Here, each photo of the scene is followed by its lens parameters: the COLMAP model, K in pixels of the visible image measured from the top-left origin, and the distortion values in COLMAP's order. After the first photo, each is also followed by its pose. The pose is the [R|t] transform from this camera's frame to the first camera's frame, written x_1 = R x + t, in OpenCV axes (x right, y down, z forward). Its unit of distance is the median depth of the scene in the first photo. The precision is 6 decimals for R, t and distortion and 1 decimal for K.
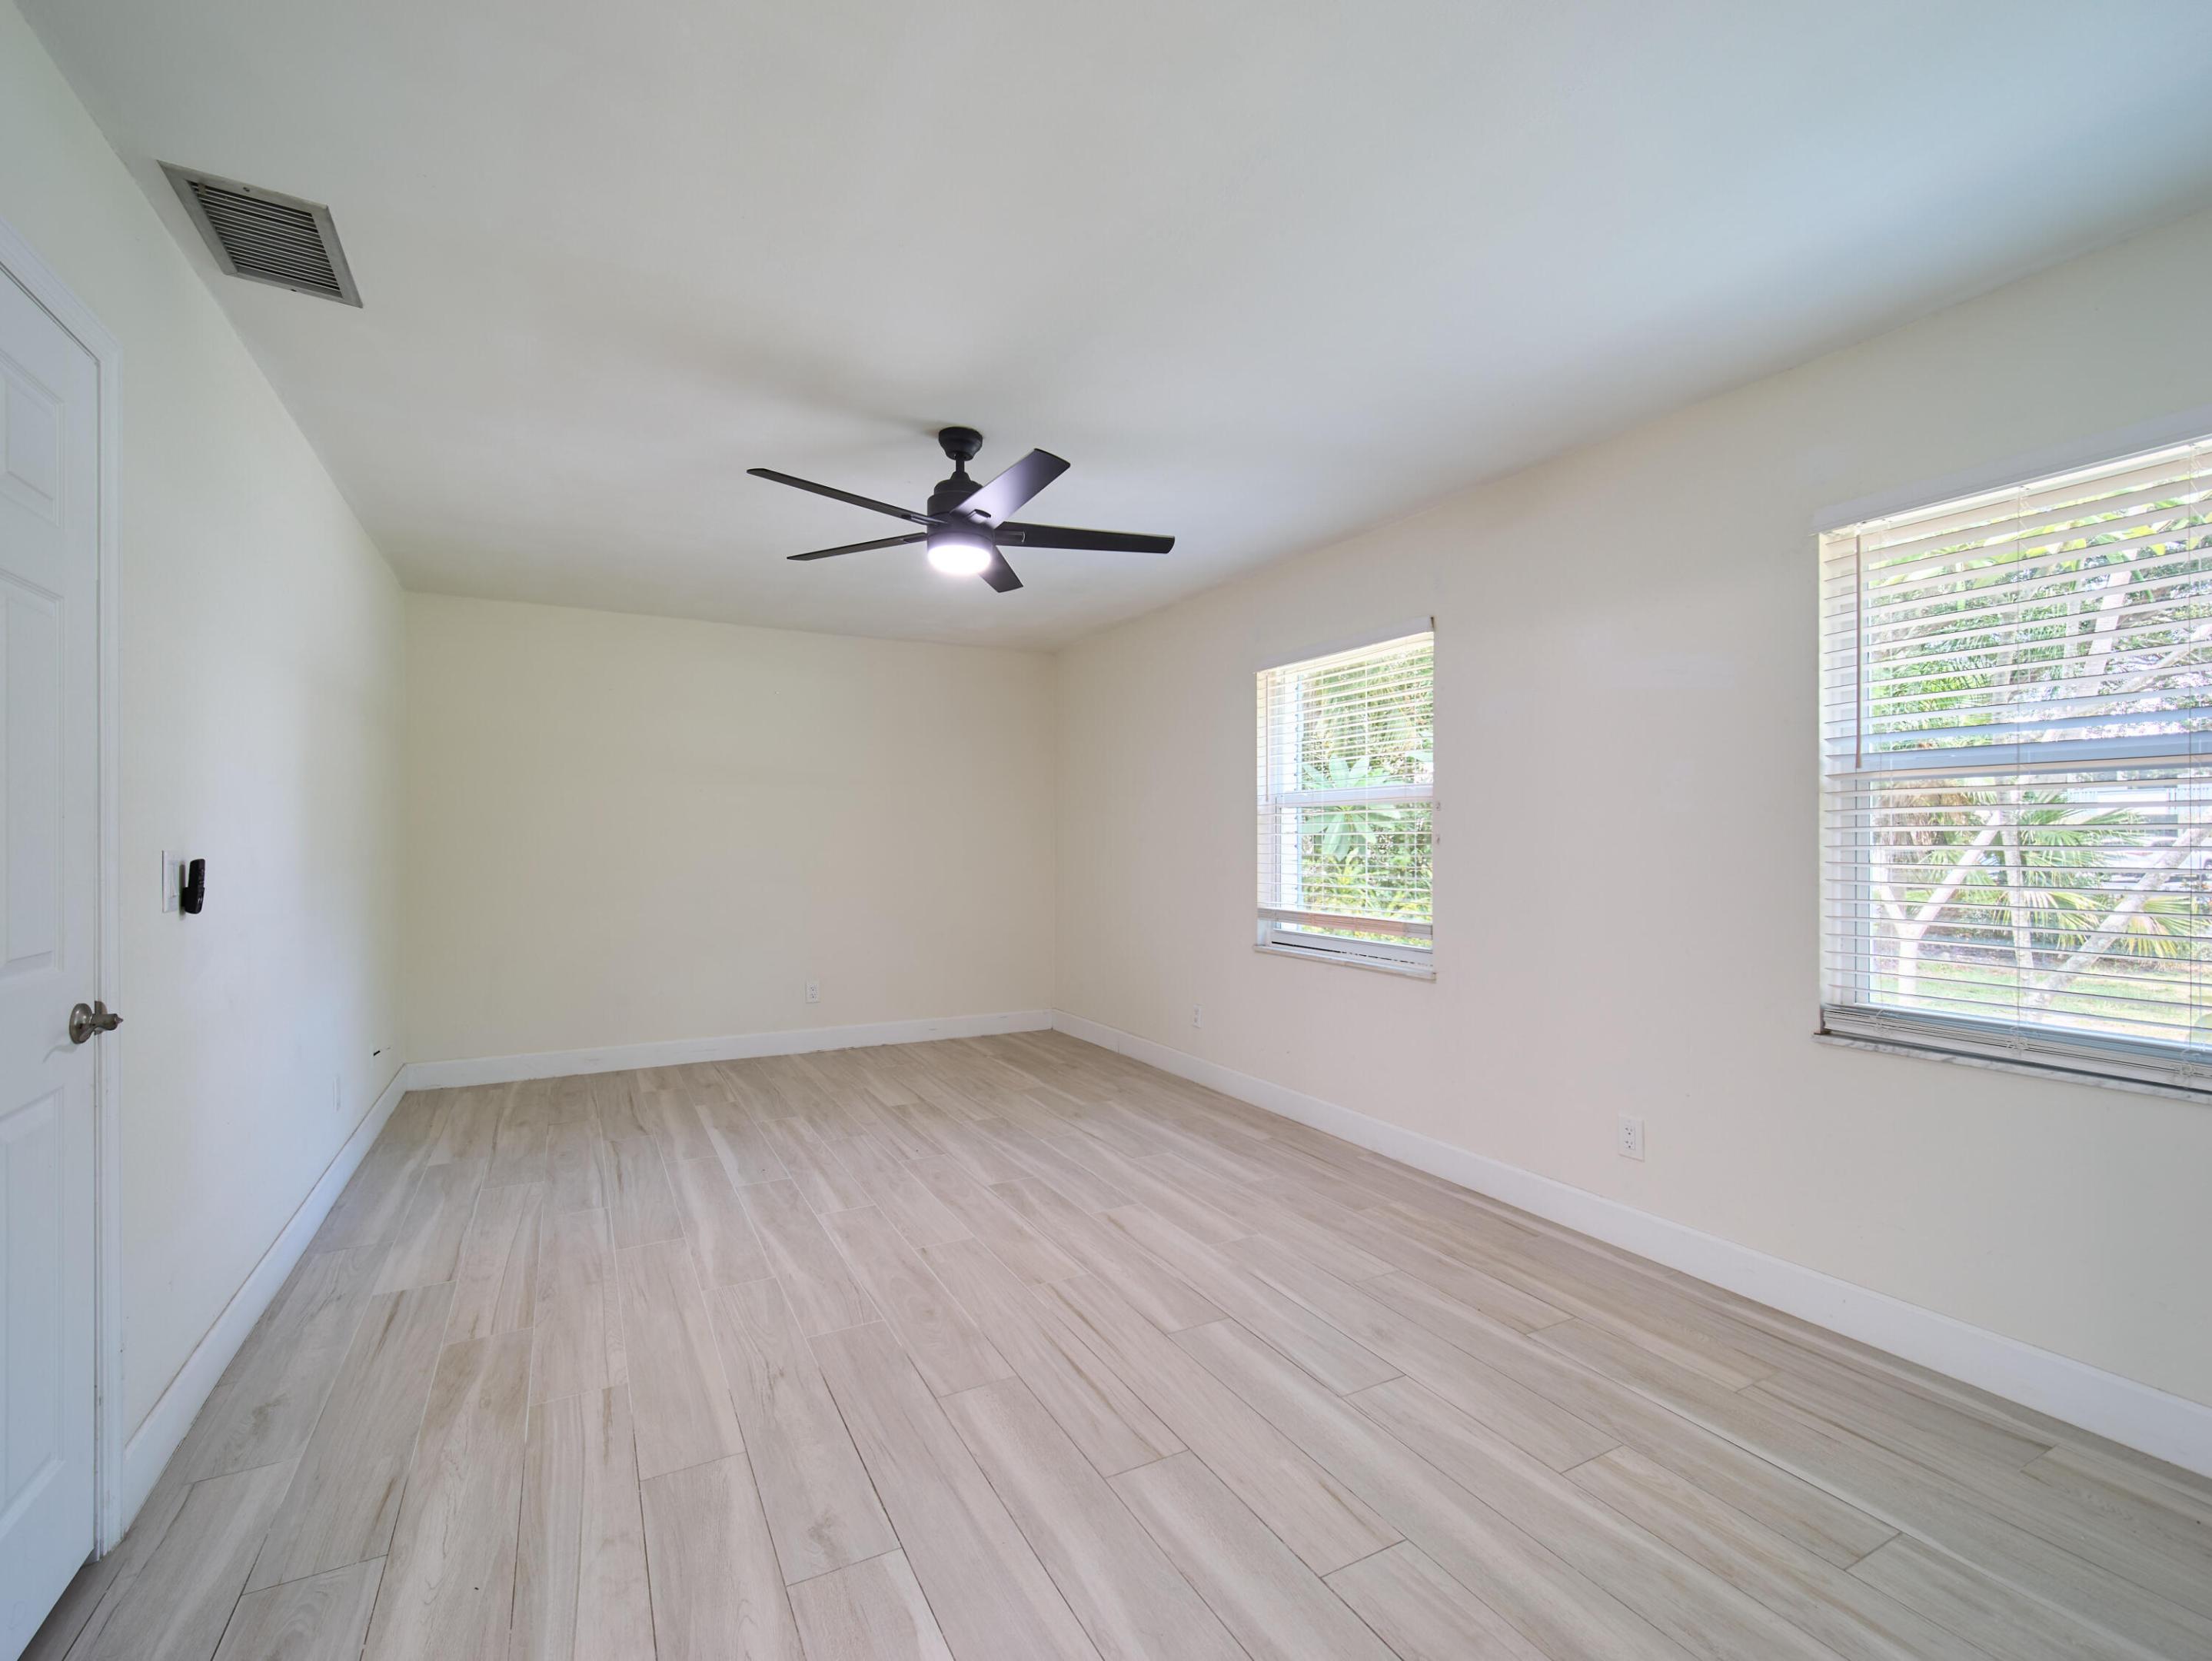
lens RADIAL K [[977.2, 0, 1088.9], [0, 977.2, 833.7], [0, 0, 1]] dist [0.000432, -0.000034]
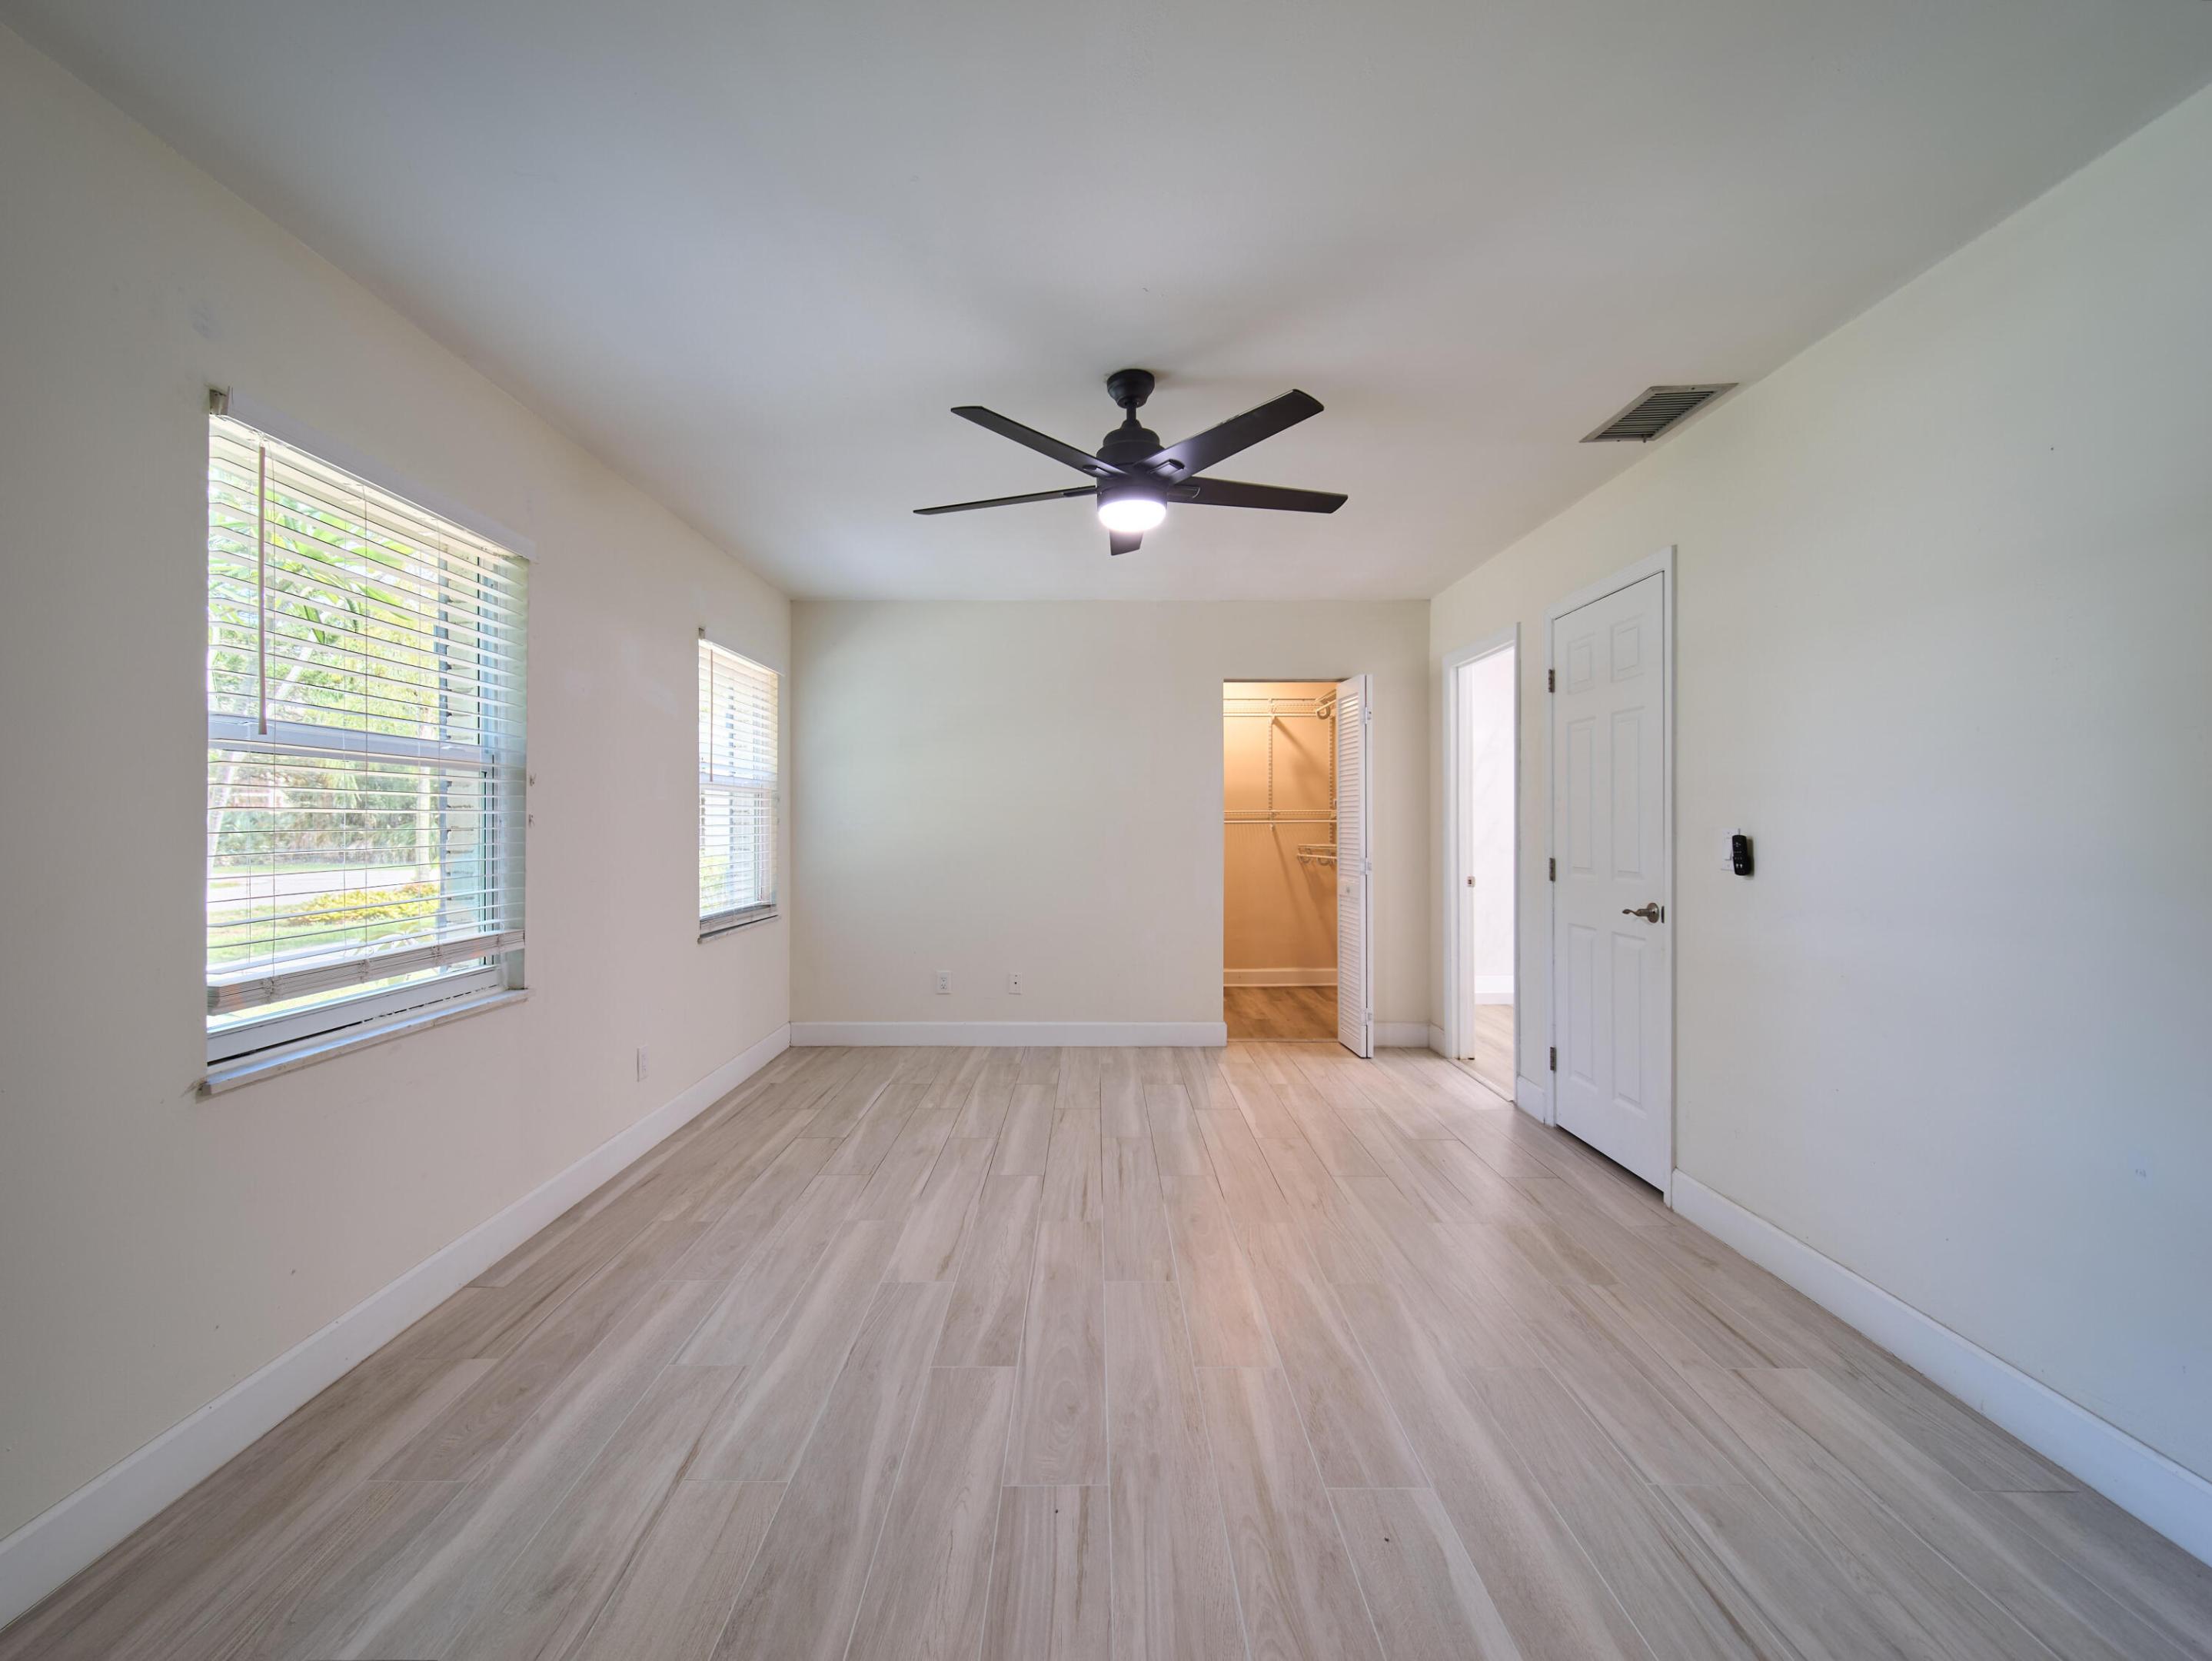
lens RADIAL K [[977.2, 0, 1088.9], [0, 977.2, 833.7], [0, 0, 1]] dist [0.000432, -0.000034]
pose [[-0.881169, -0.004353, 0.472781, -0.512664], [-0.001323, 0.999976, 0.006743, 0.011835], [-0.472800, 0.005316, -0.881154, 1.770930]]
